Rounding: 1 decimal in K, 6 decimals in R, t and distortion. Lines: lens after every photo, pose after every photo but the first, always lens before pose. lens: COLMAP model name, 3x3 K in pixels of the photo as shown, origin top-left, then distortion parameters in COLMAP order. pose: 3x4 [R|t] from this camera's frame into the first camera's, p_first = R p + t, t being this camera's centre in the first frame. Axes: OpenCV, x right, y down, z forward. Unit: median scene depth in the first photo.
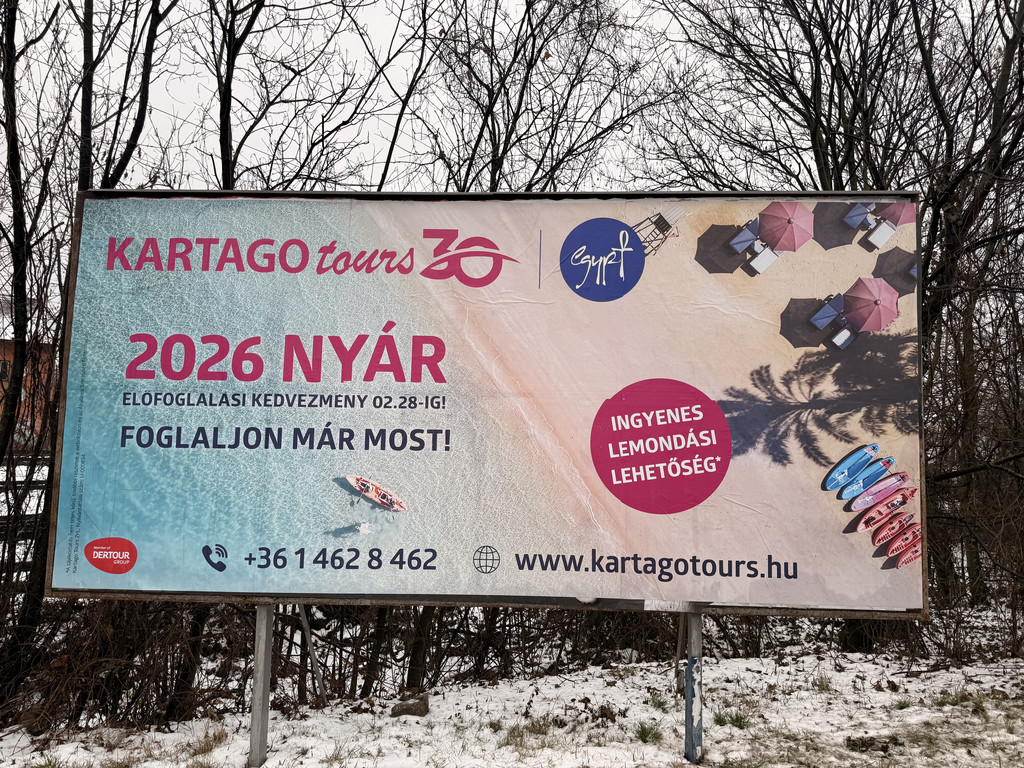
lens RADIAL K [[724.2, 0, 536.3], [0, 724.2, 381.2], [0, 0, 1]] dist [0.071220, -0.093193]
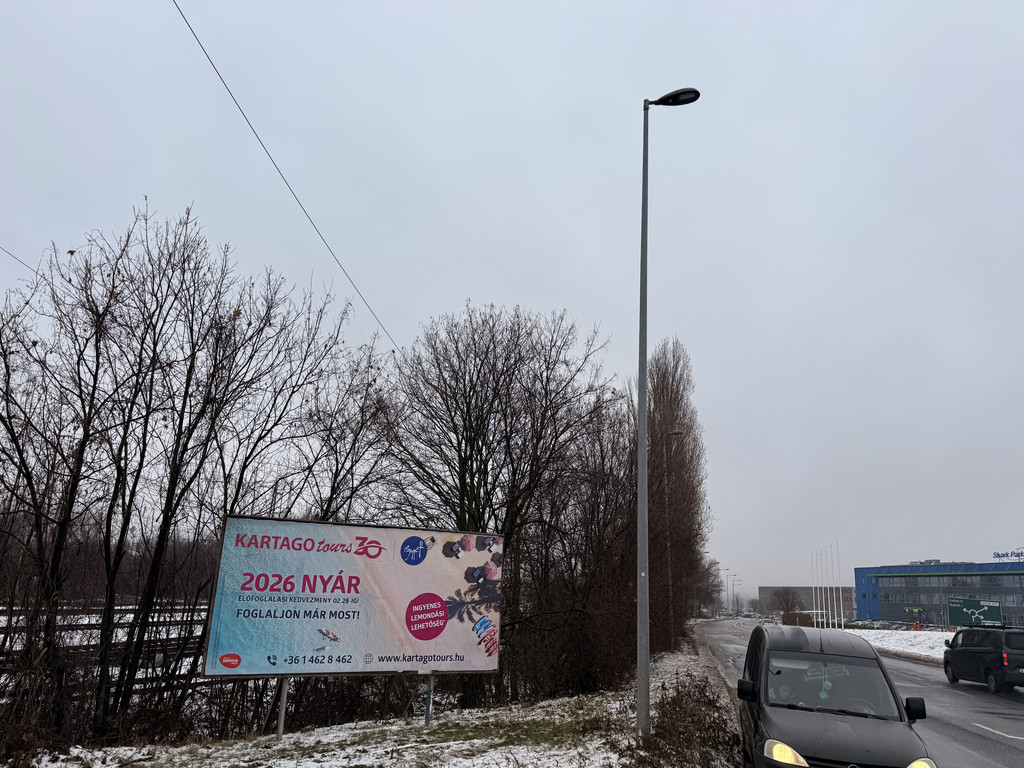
lens RADIAL K [[724.2, 0, 524.3], [0, 724.2, 381.2], [0, 0, 1]] dist [0.071220, -0.093193]
pose [[0.843281, 0.164284, 0.511750, -1.190115], [-0.060254, 0.975035, -0.213722, -0.238818], [-0.534085, 0.149393, 0.832127, -1.873028]]
